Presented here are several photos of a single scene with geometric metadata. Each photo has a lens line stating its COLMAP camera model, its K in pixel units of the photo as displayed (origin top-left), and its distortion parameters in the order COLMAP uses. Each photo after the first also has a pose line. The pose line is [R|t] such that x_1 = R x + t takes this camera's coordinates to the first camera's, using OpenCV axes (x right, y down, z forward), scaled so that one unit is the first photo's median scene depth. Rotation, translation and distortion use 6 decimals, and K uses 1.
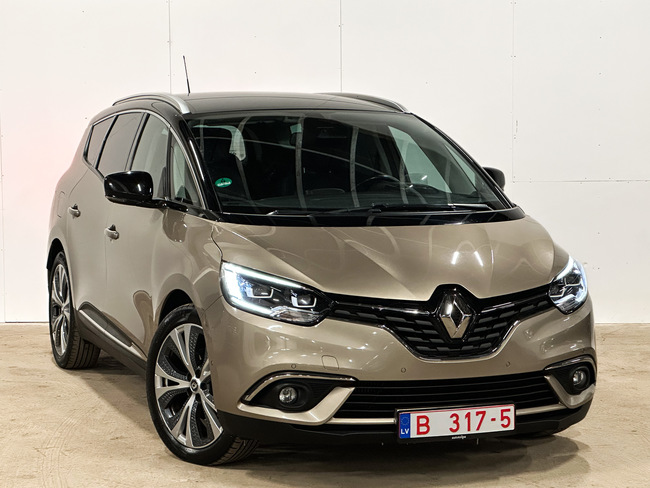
lens RADIAL K [[1672.1, 0, 325.0], [0, 1672.1, 244.0], [0, 0, 1]] dist [0.068650, 1.359433]
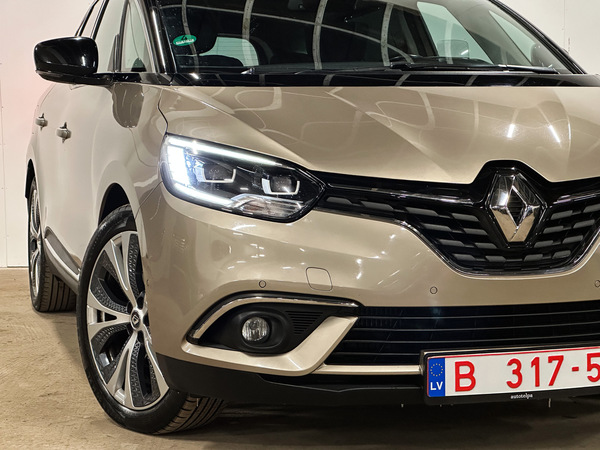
lens RADIAL K [[1334.6, 0, 300.0], [0, 1334.6, 225.0], [0, 0, 1]] dist [0.049550, 2.545133]
pose [[0.998242, -0.003486, -0.059161, 0.025620], [0.002958, 0.999955, -0.009000, 0.053801], [0.059190, 0.008809, 0.998208, 0.476655]]
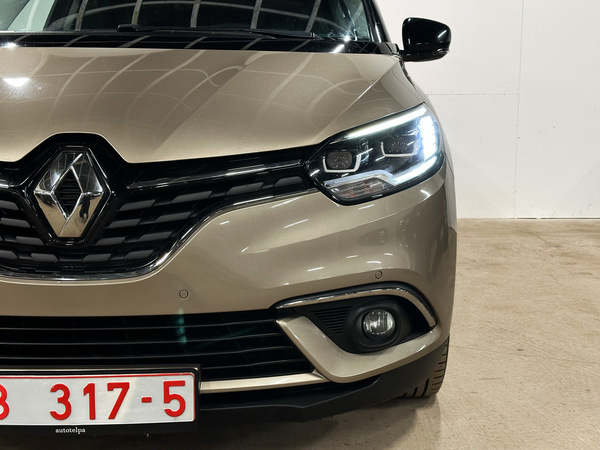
lens RADIAL K [[832.4, 0, 300.0], [0, 832.4, 225.0], [0, 0, 1]] dist [0.141013, -0.067850]
pose [[0.934572, 0.047473, -0.352593, 0.232730], [-0.030018, 0.998045, 0.054811, 0.036102], [0.354506, -0.040641, 0.934170, 0.780809]]
